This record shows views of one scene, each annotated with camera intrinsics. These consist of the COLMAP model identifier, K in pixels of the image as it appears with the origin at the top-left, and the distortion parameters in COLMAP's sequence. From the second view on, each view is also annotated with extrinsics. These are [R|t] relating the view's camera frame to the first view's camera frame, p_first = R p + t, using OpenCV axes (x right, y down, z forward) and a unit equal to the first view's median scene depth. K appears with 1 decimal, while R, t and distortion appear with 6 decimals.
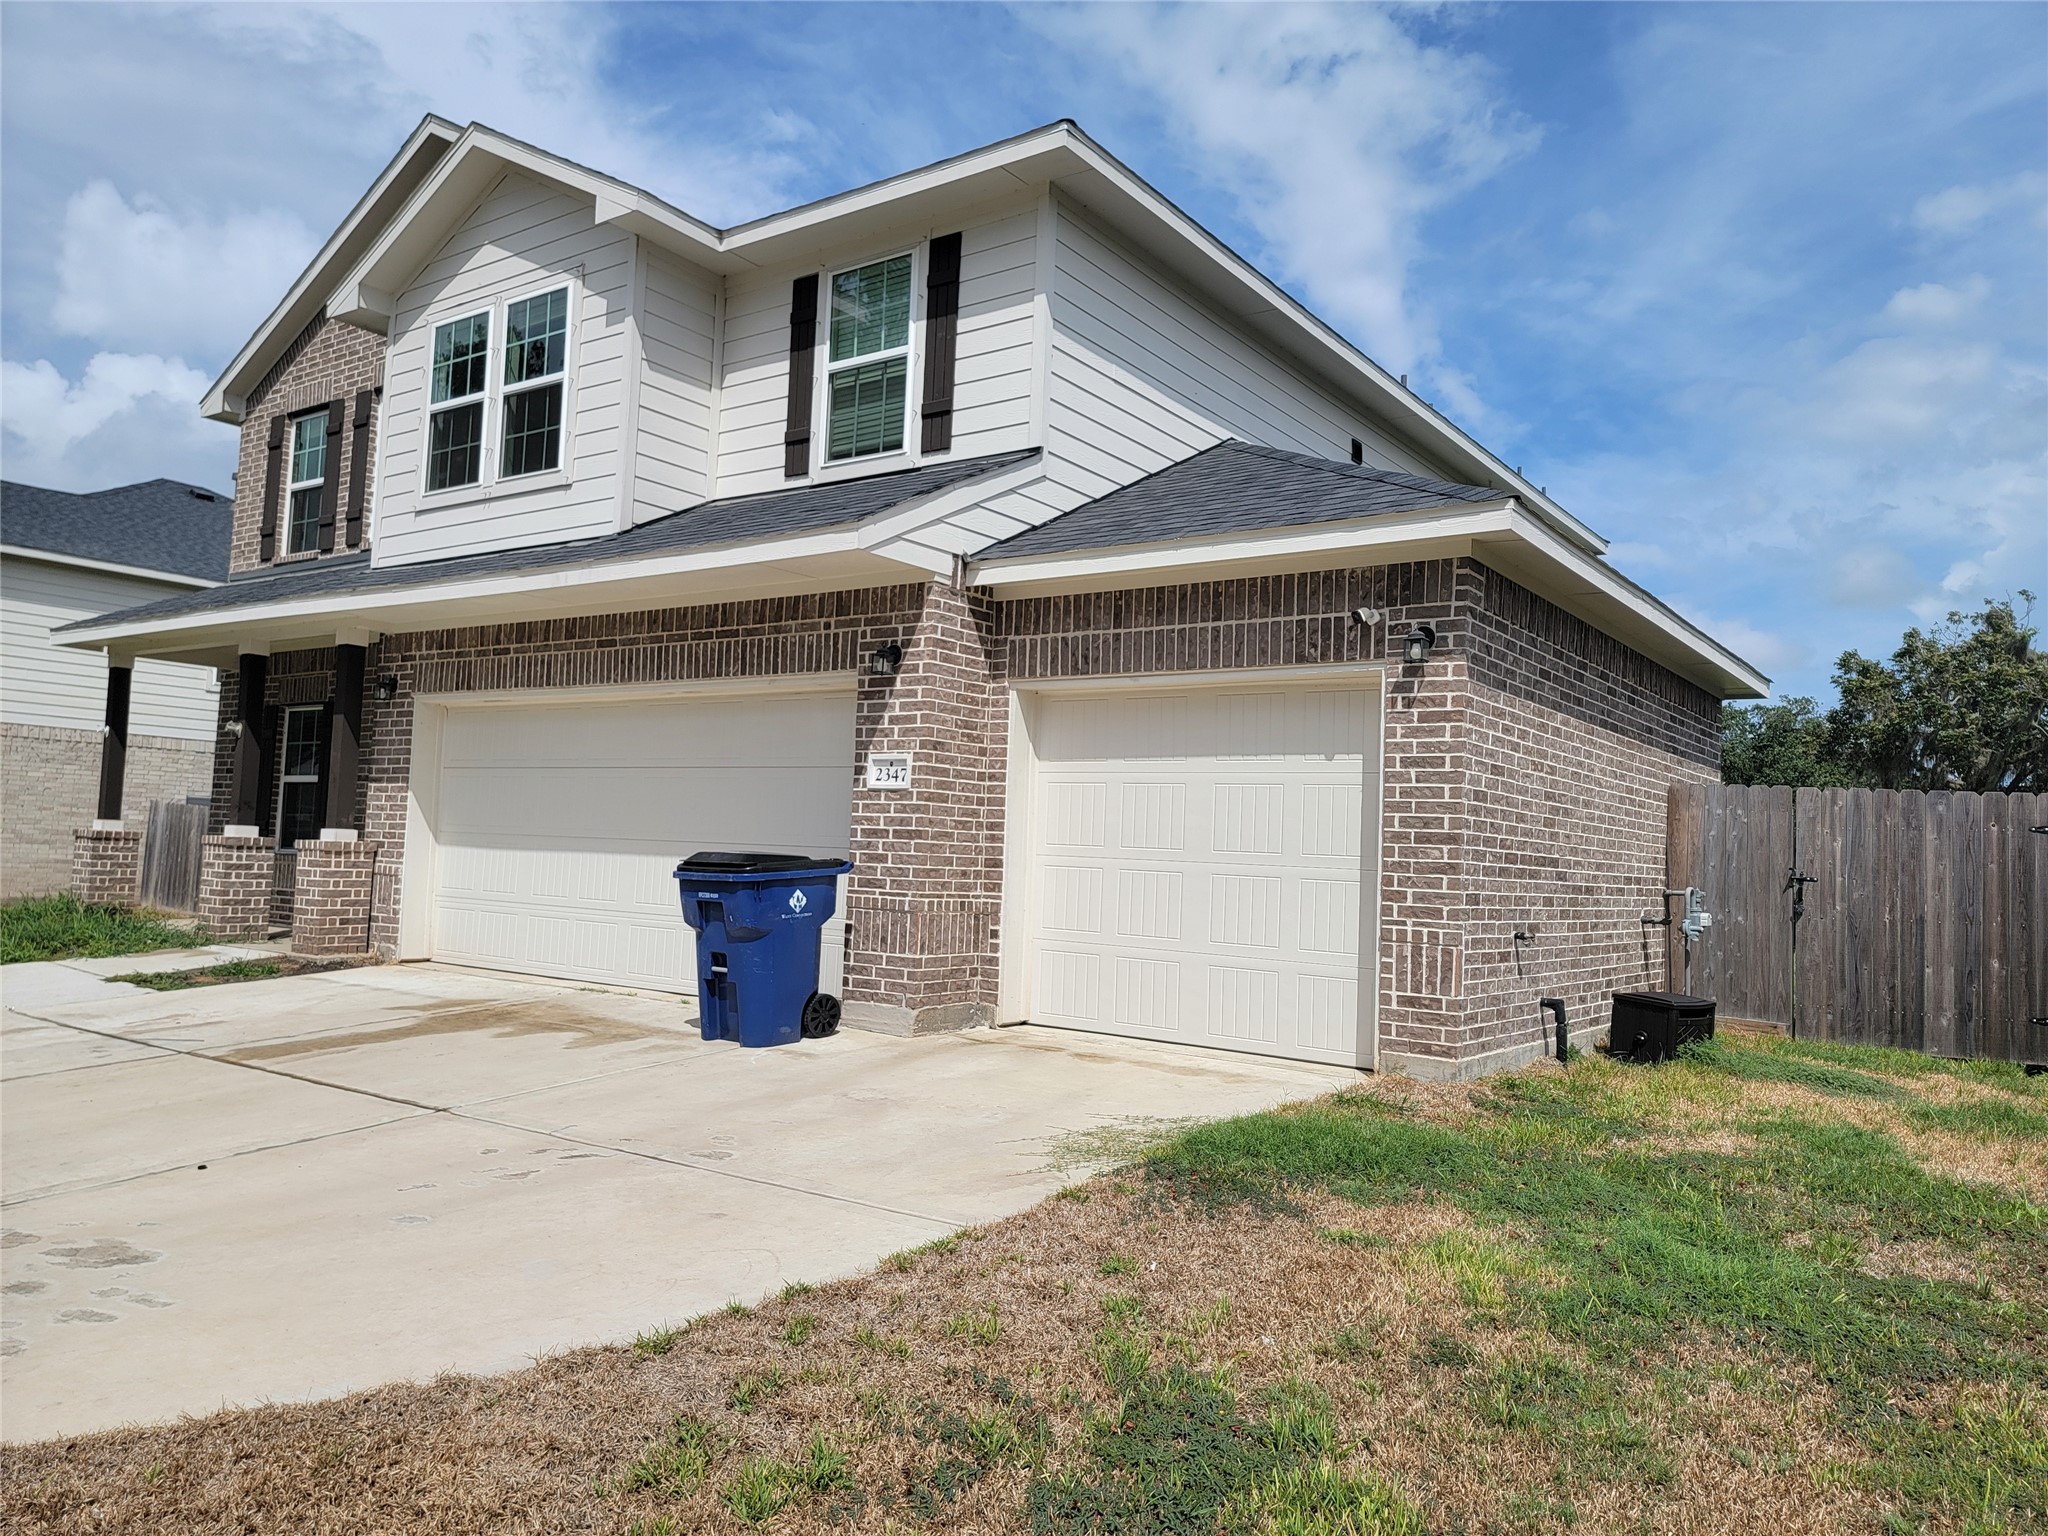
lens RADIAL K [[1419.0, 0, 1023.0], [0, 1419.0, 767.0], [0, 0, 1]] dist [0.064108, -0.032839]
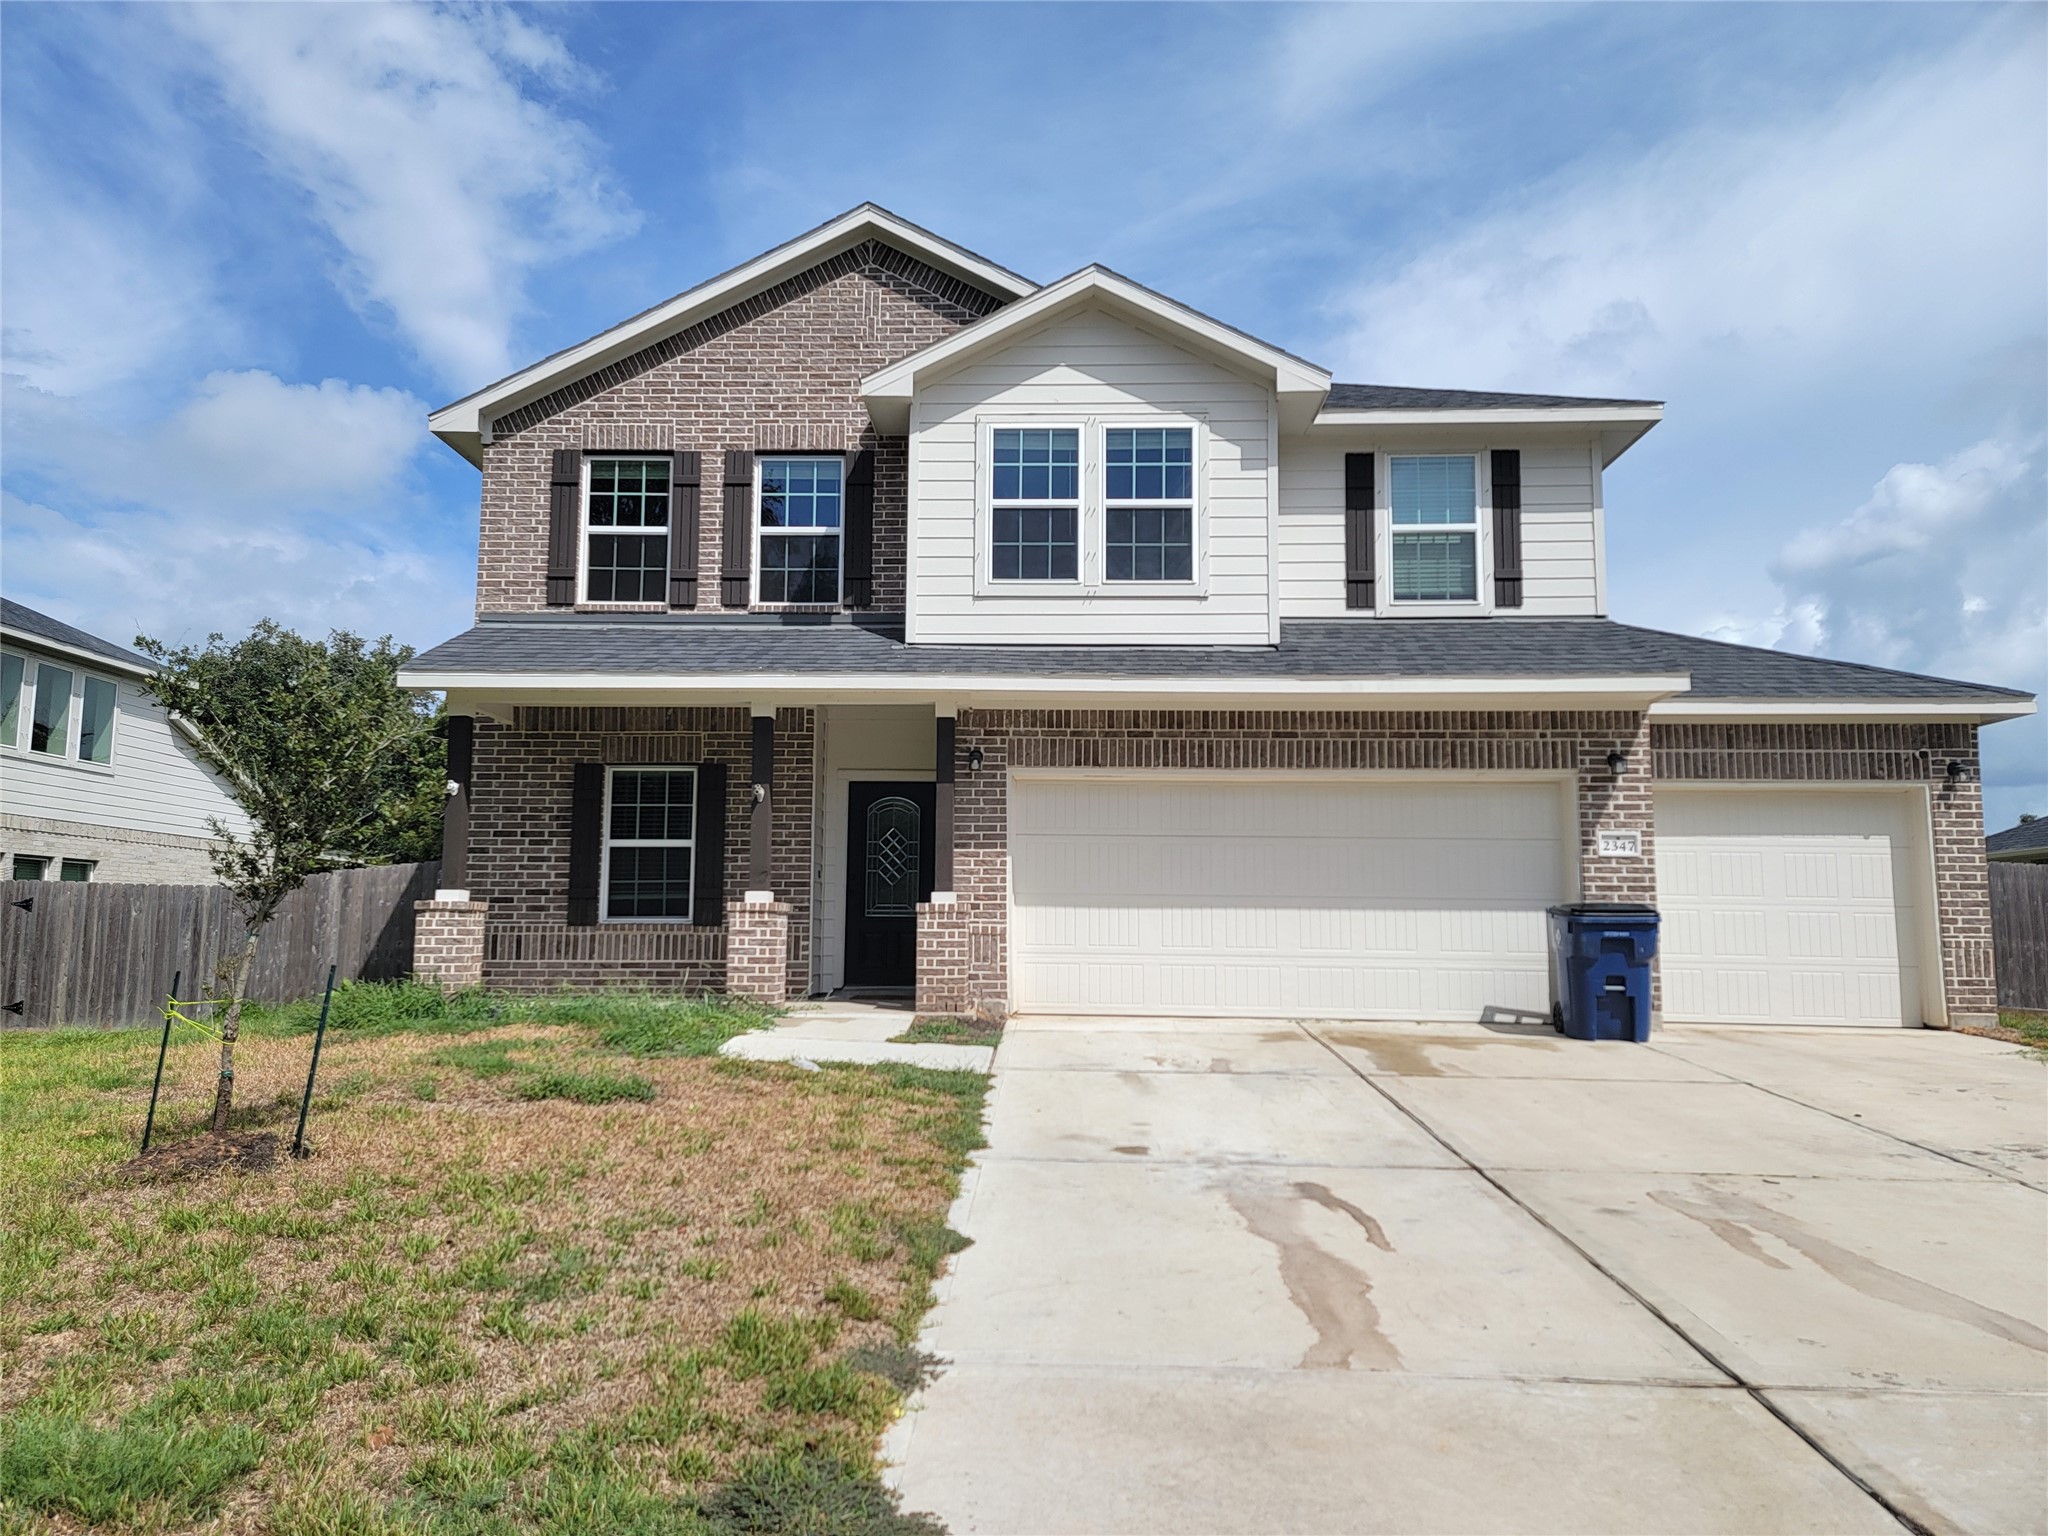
lens RADIAL K [[1419.0, 0, 1002.5], [0, 1419.0, 783.0], [0, 0, 1]] dist [0.064108, -0.032839]
pose [[0.839180, 0.029068, 0.543077, -1.204204], [-0.010253, 0.999239, -0.037640, 0.002472], [-0.543758, 0.026018, 0.838839, 0.123980]]
